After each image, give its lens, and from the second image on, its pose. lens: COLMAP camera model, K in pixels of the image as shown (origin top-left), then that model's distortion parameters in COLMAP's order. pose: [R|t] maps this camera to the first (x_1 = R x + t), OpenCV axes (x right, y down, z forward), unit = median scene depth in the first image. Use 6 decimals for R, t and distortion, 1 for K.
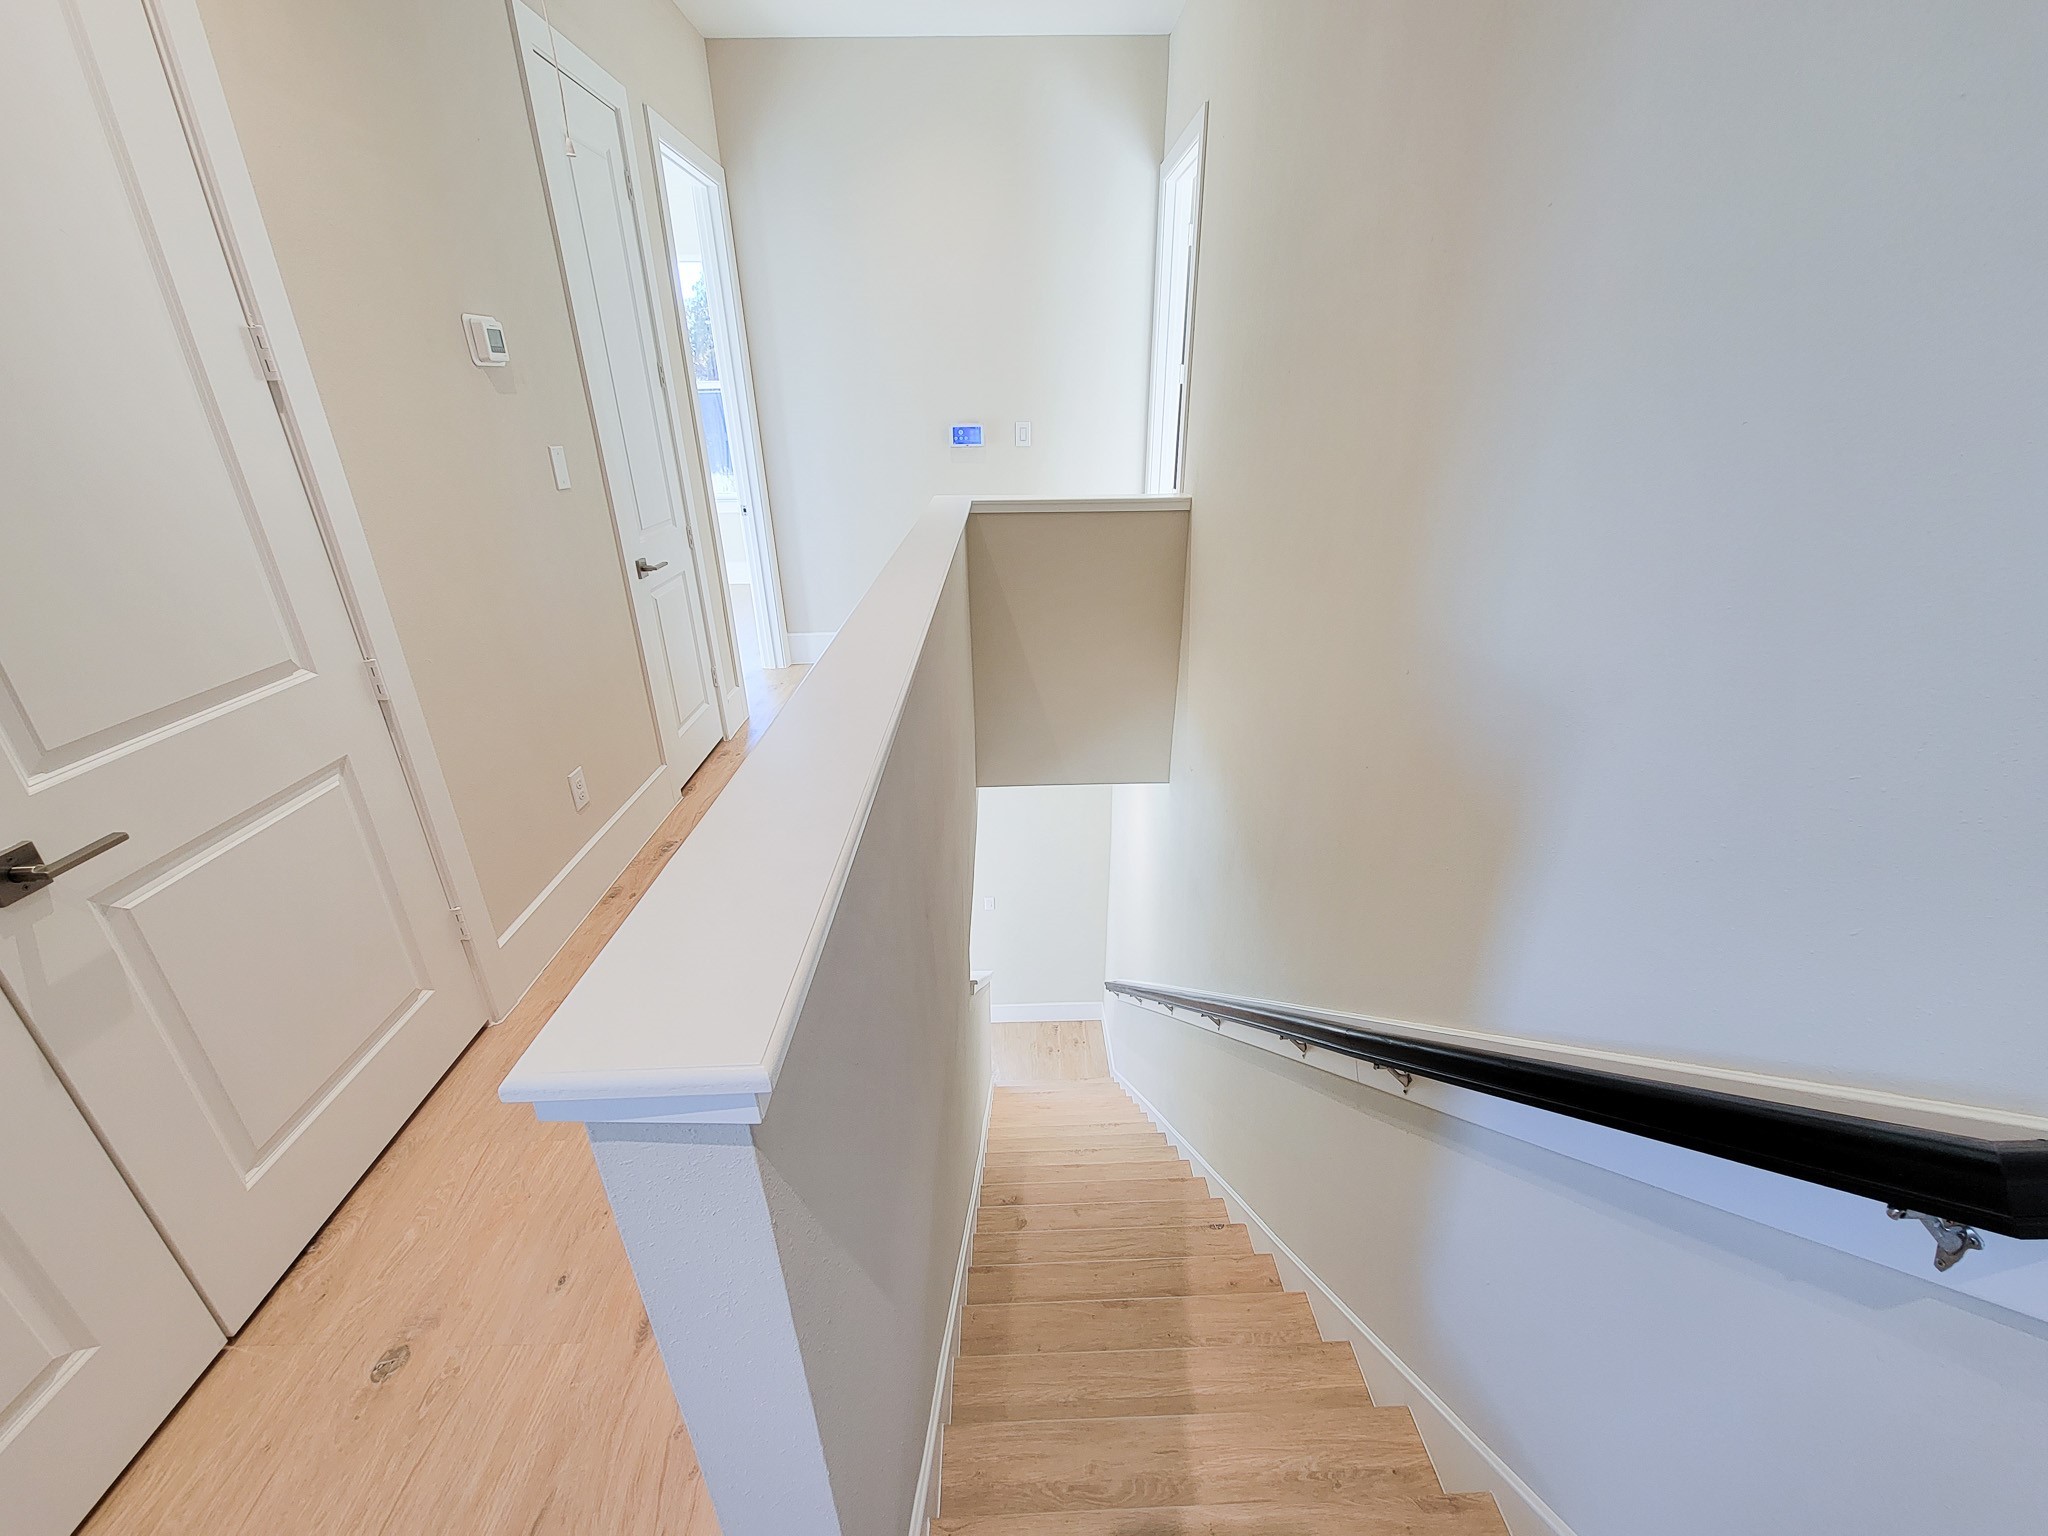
lens RADIAL K [[838.7, 0, 1021.5], [0, 838.7, 783.9], [0, 0, 1]] dist [0.000078, -0.001337]
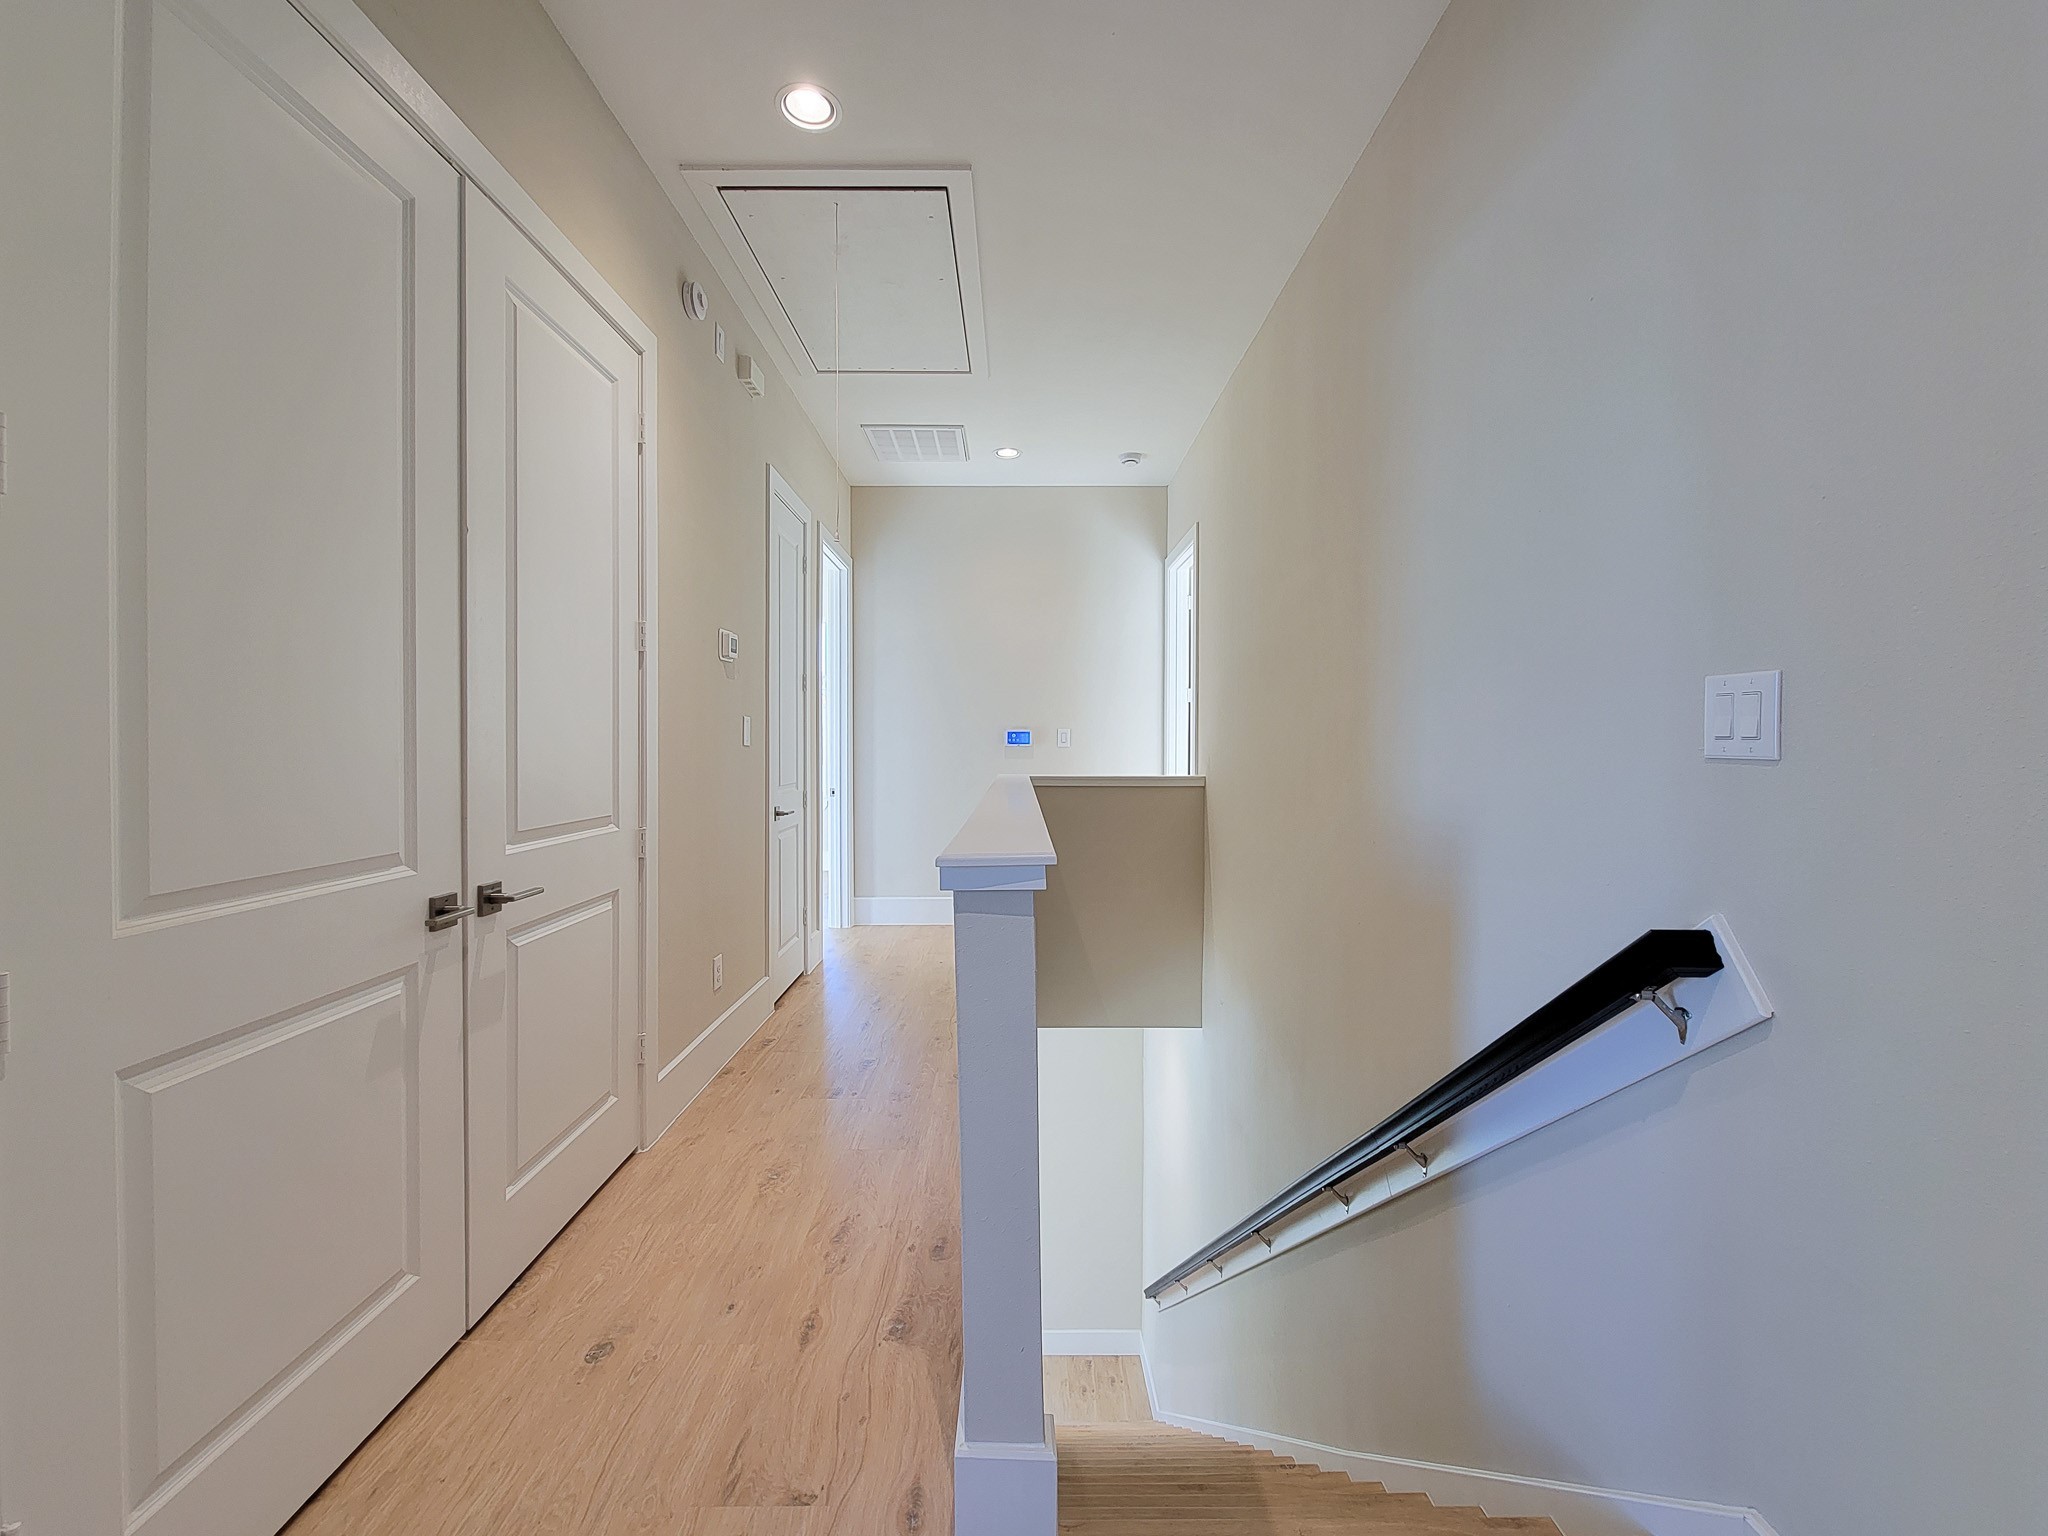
lens RADIAL K [[838.7, 0, 1023.2], [0, 838.7, 755.2], [0, 0, 1]] dist [0.000078, -0.001337]
pose [[0.999821, 0.011436, -0.015092, -0.088183], [-0.016569, 0.914175, -0.404981, 0.248390], [0.009166, 0.405159, 0.914200, -0.283622]]
